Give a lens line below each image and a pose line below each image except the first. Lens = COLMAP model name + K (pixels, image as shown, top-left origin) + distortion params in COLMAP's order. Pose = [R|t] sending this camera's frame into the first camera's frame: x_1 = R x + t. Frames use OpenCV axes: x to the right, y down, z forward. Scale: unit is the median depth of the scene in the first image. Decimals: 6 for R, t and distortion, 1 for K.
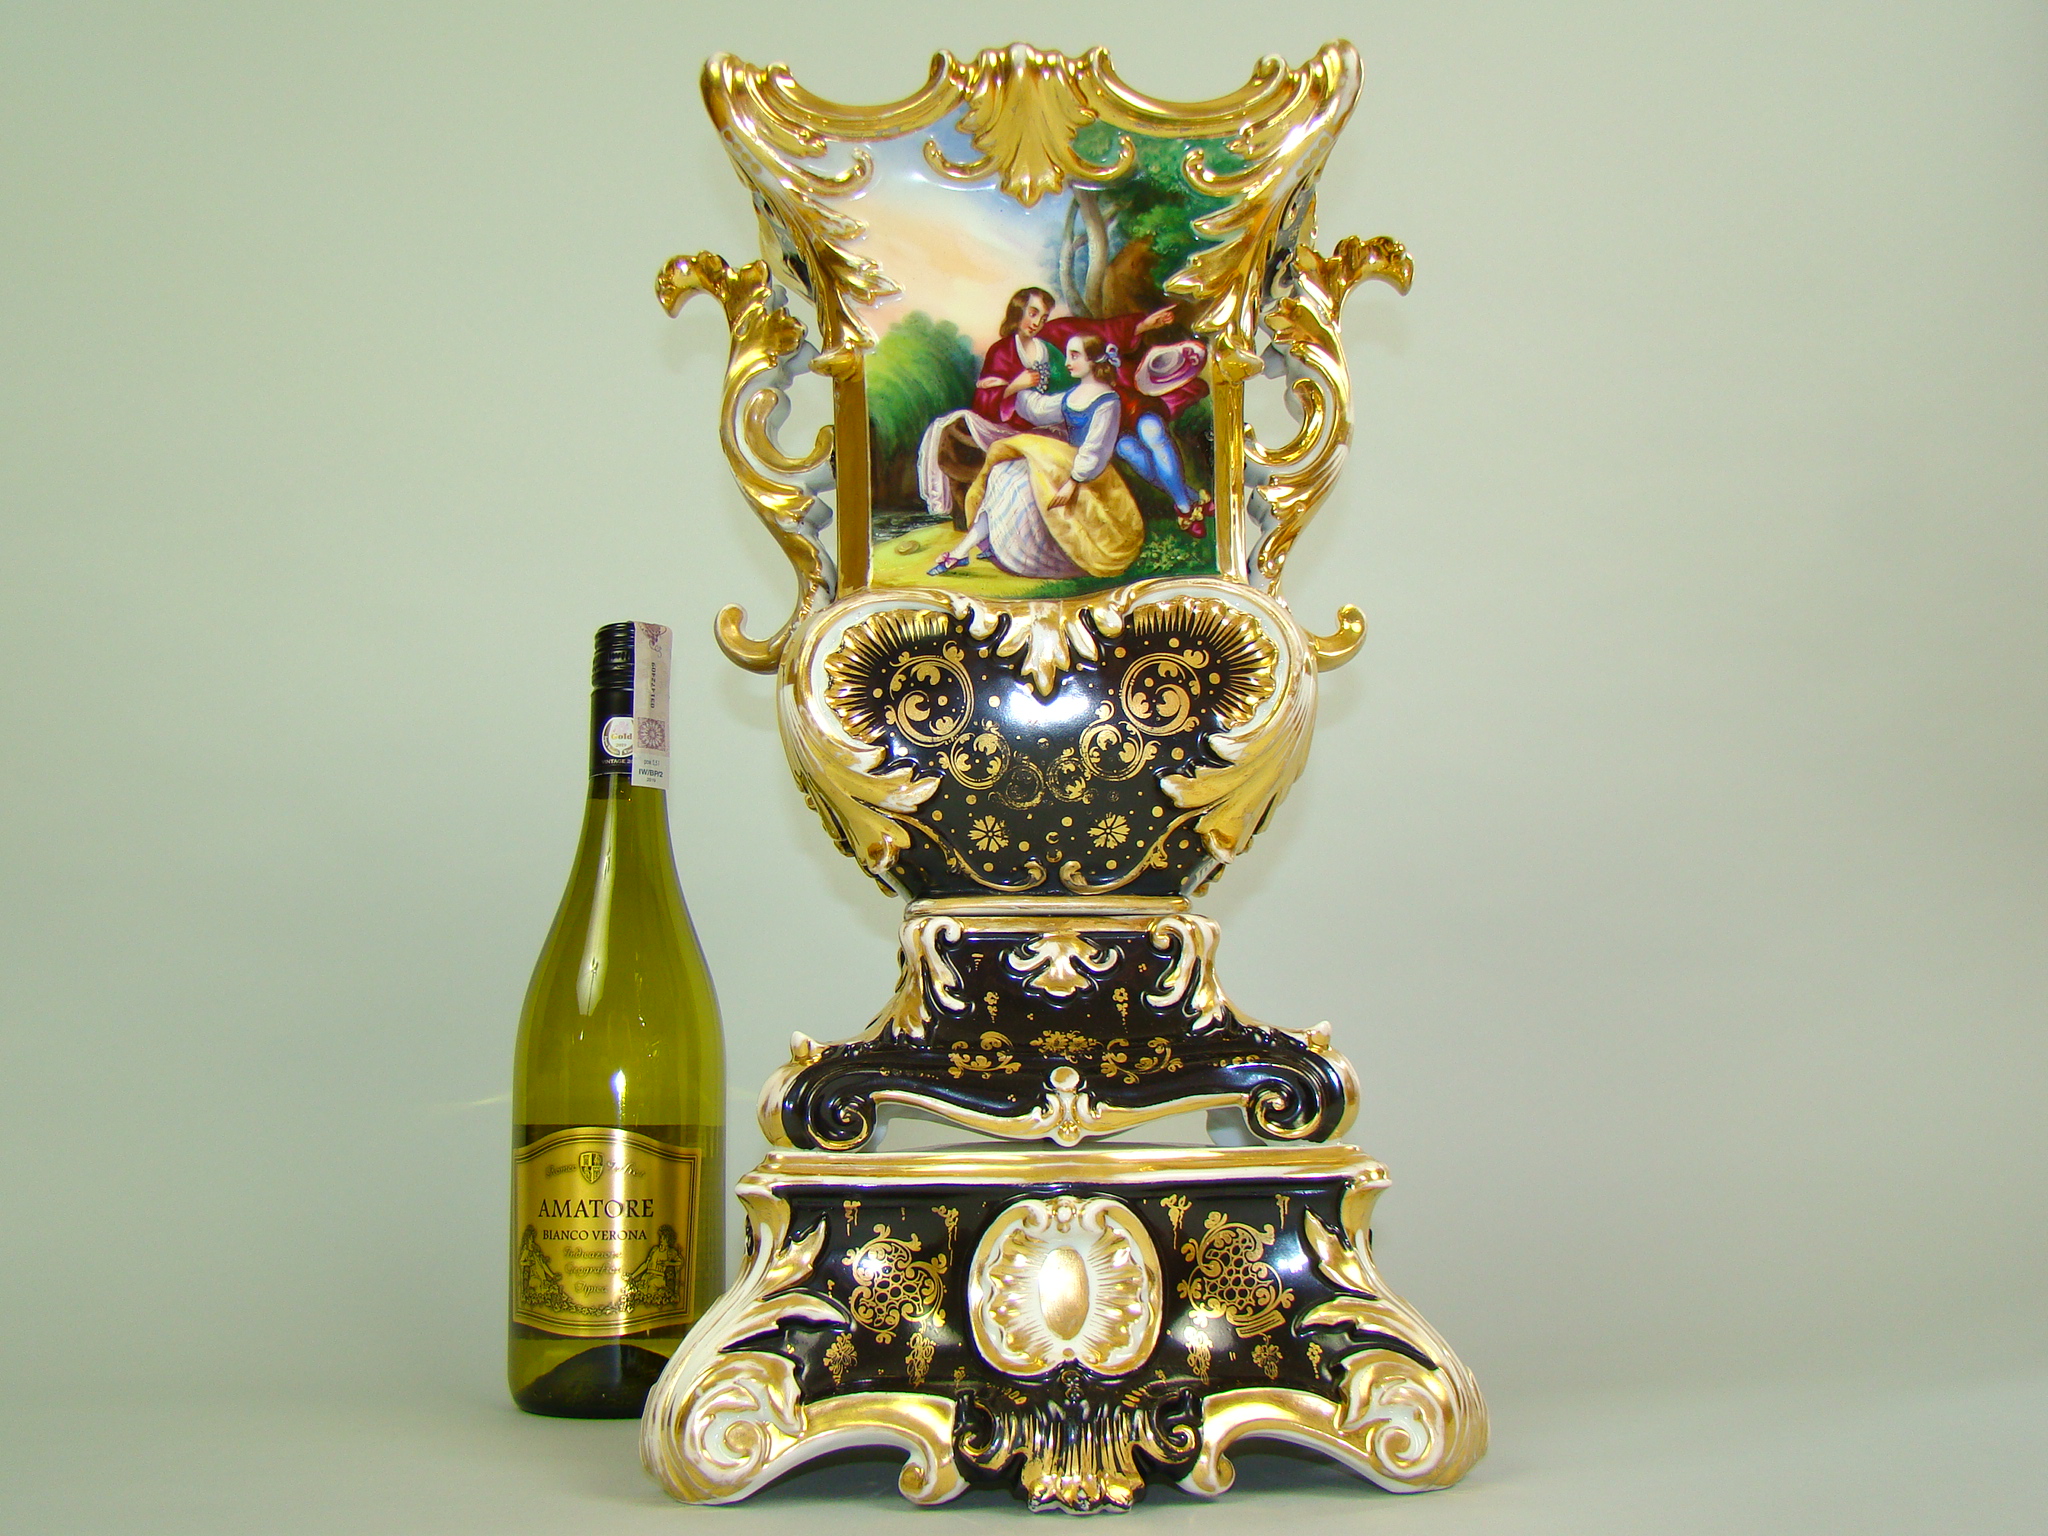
lens RADIAL K [[1881.6, 0, 1050.8], [0, 1881.6, 774.5], [0, 0, 1]] dist [-0.160671, 0.009839]
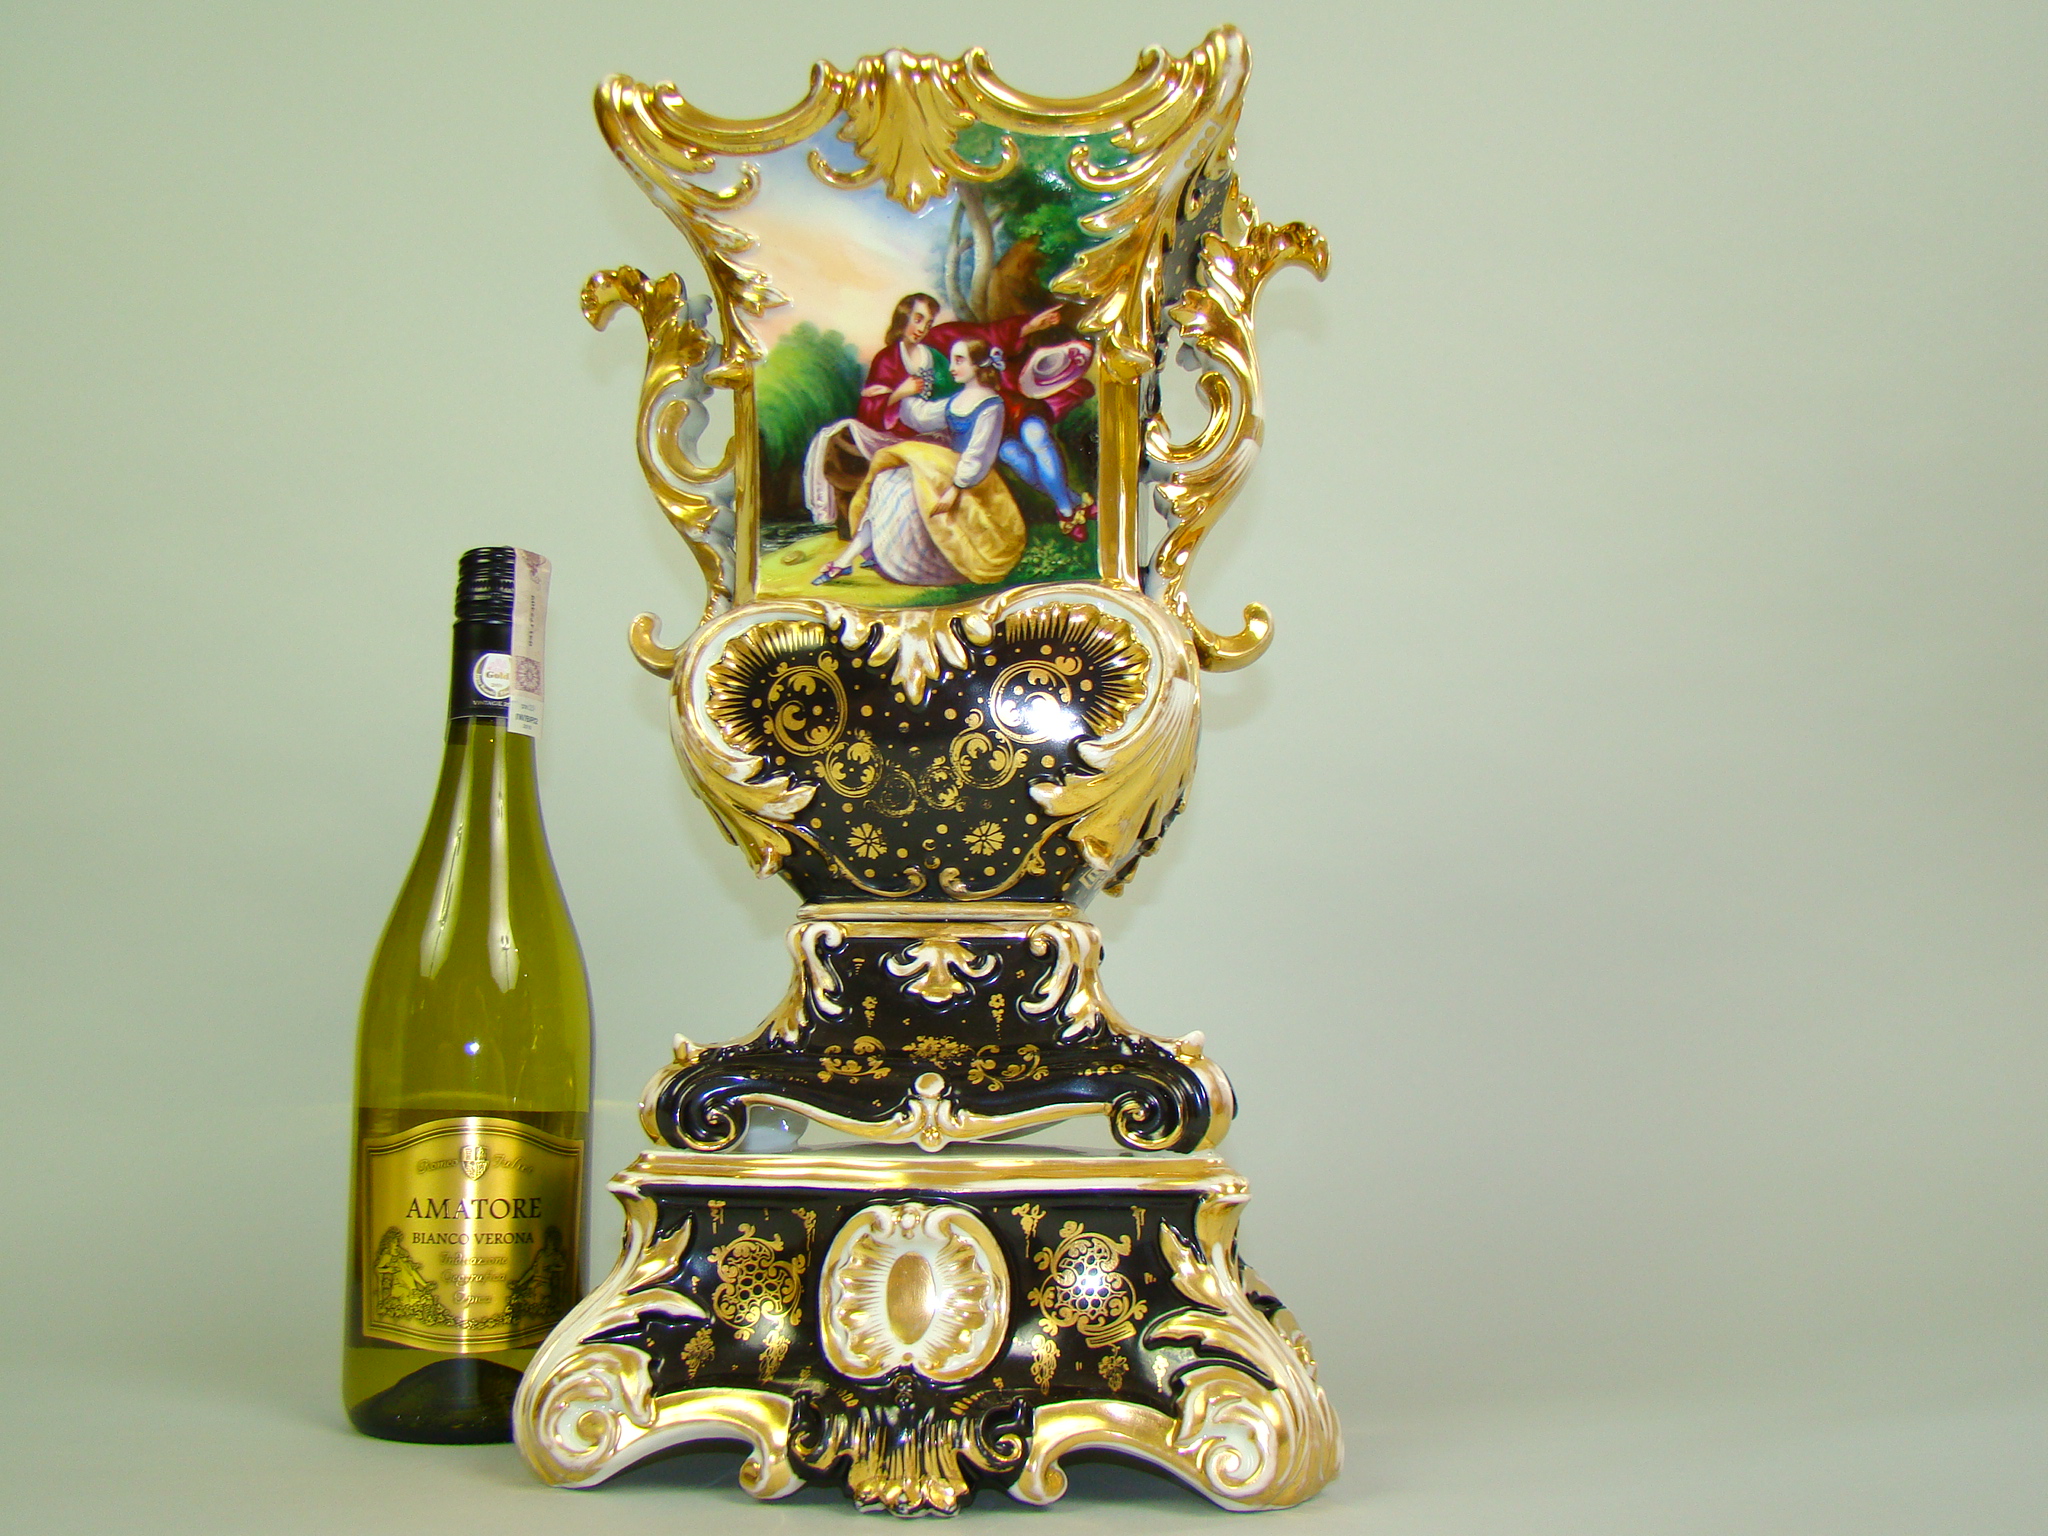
lens RADIAL K [[1881.6, 0, 1050.8], [0, 1881.6, 774.5], [0, 0, 1]] dist [-0.160671, 0.009839]
pose [[0.992411, -0.003893, -0.122900, 0.190020], [0.007636, 0.999521, 0.030001, -0.033860], [0.122724, -0.030712, 0.991965, 0.009191]]
